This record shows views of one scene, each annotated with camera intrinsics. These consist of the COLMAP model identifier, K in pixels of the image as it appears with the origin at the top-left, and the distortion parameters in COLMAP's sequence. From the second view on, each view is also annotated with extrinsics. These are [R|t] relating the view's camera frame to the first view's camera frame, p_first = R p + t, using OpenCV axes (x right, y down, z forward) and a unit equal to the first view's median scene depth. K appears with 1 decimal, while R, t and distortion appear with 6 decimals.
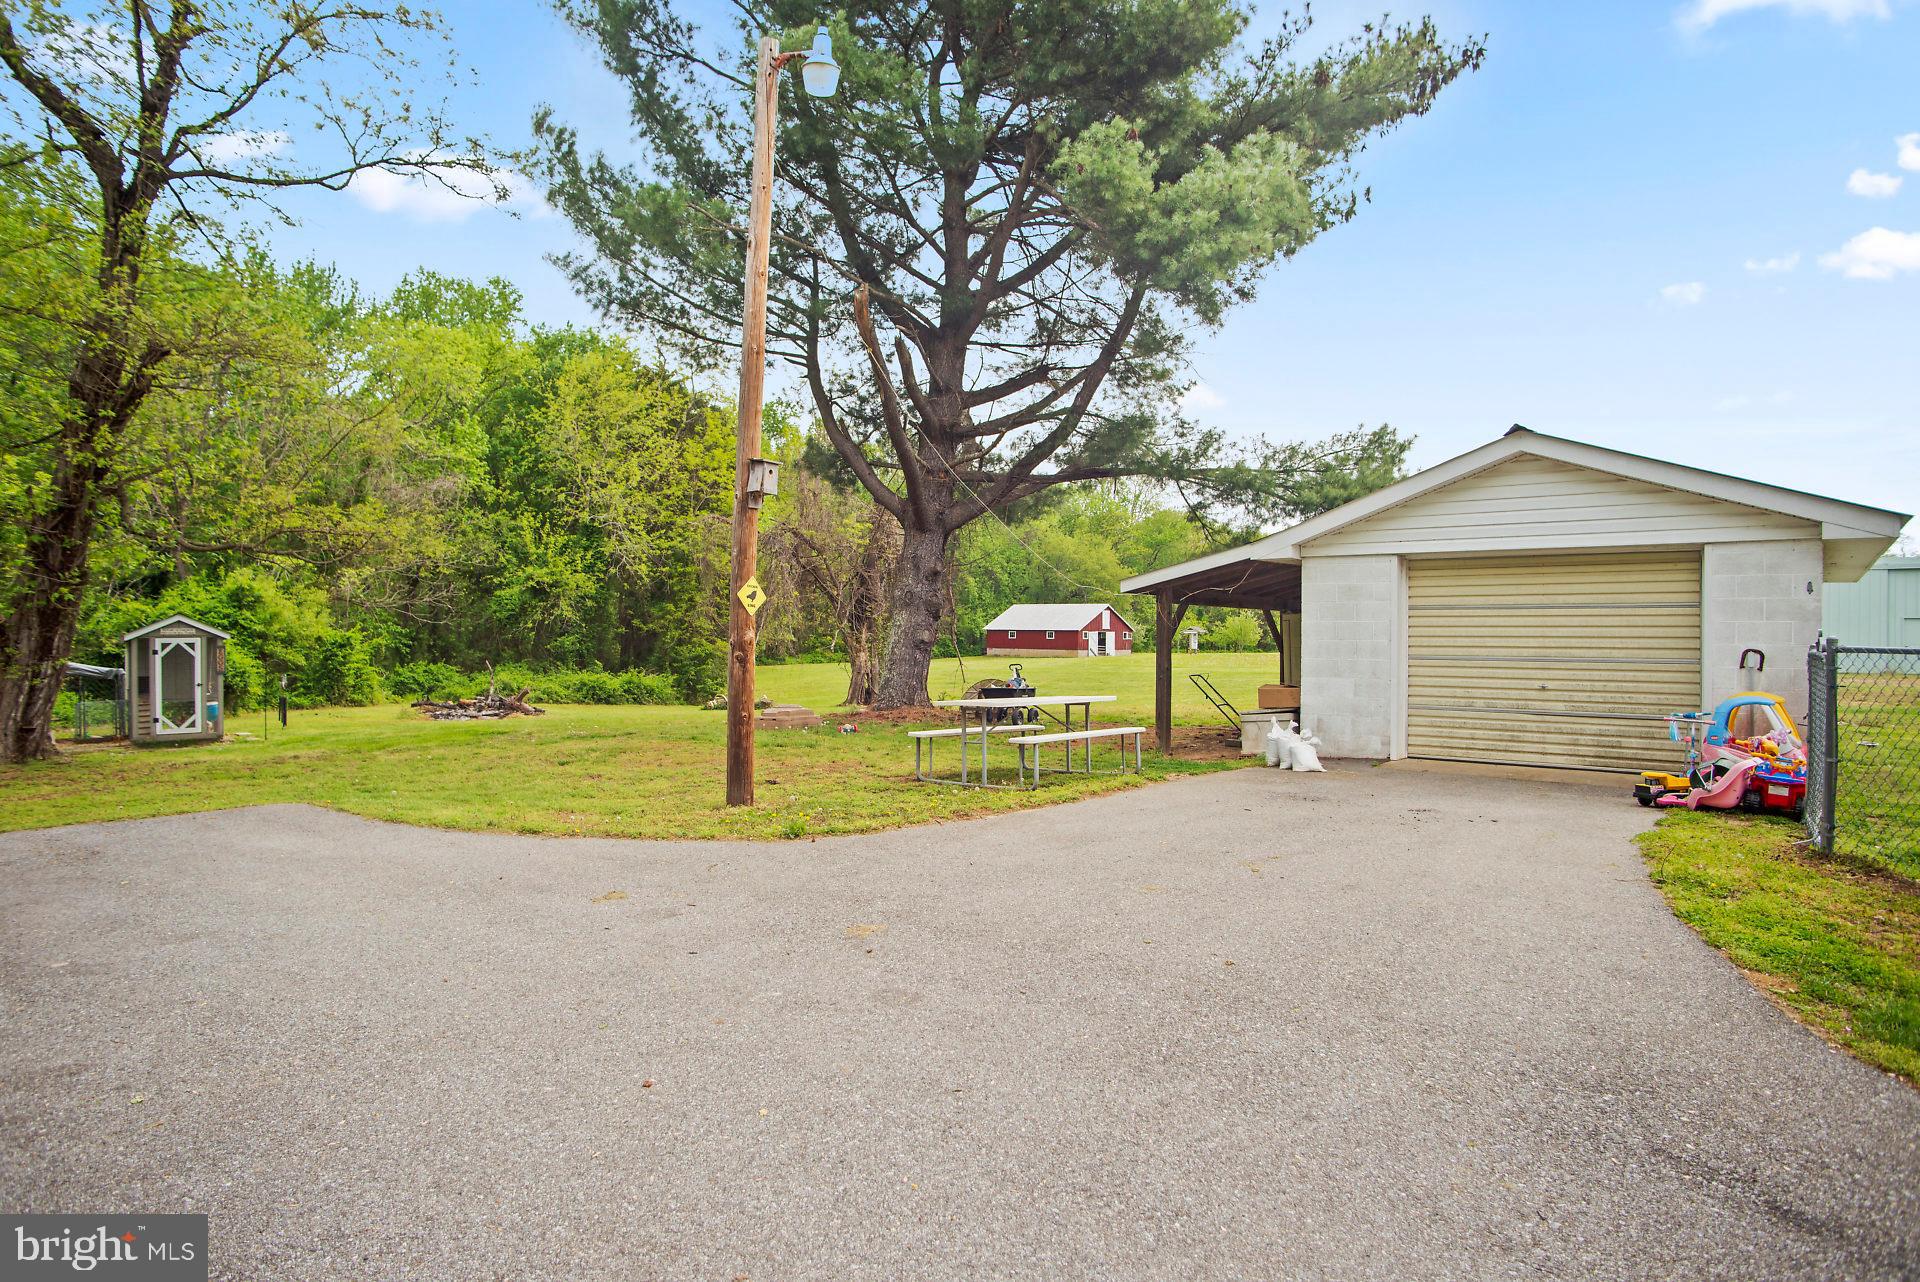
lens RADIAL K [[1094.7, 0, 962.0], [0, 1094.7, 632.2], [0, 0, 1]] dist [-0.046948, 0.014153]
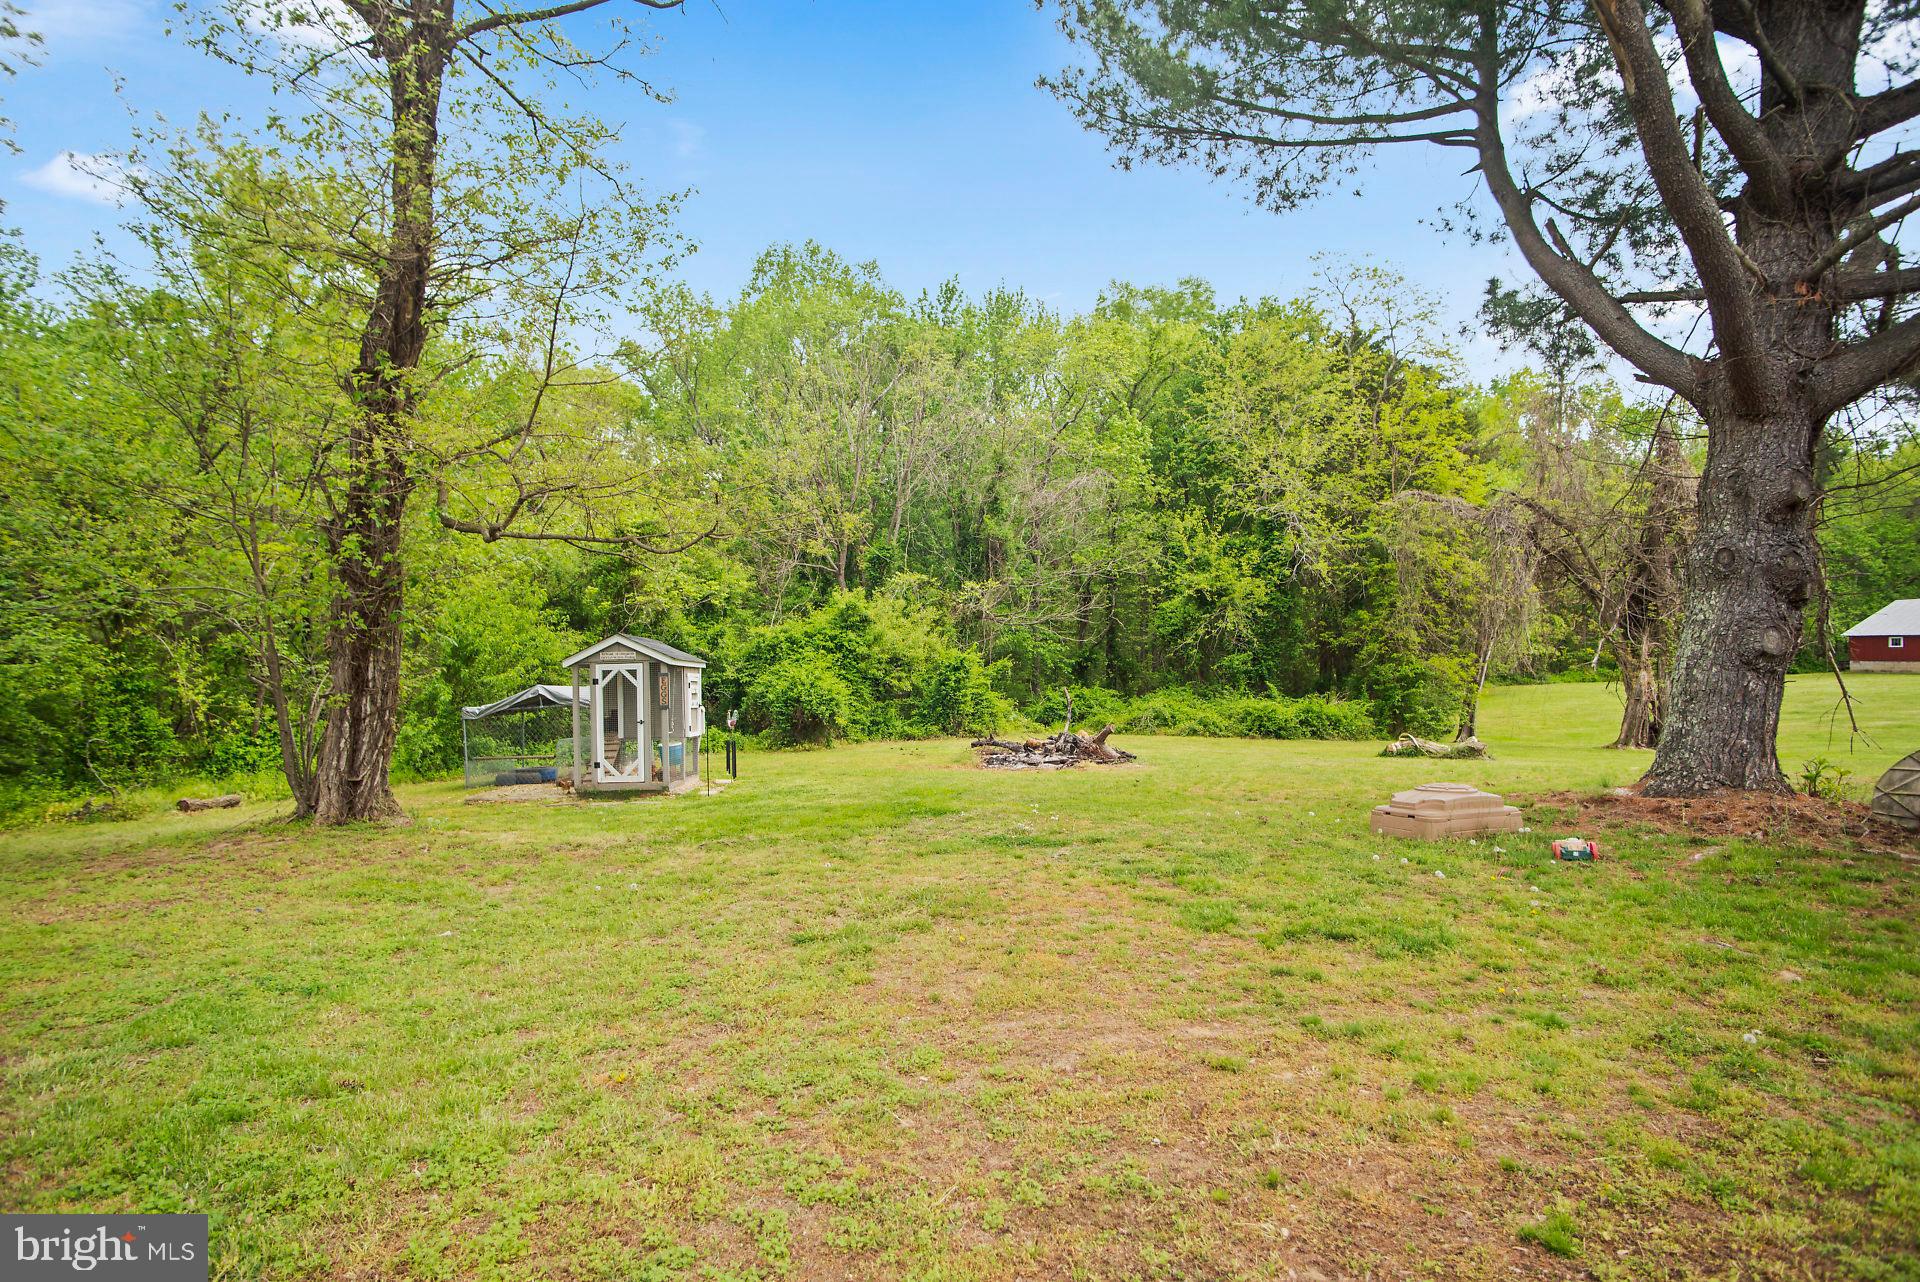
lens RADIAL K [[1094.7, 0, 965.6], [0, 1094.7, 629.0], [0, 0, 1]] dist [-0.046948, 0.014153]
pose [[0.788772, -0.028574, -0.614021, -0.011695], [0.016989, 0.999551, -0.024690, 0.001668], [0.614451, 0.009043, 0.788903, 0.213702]]
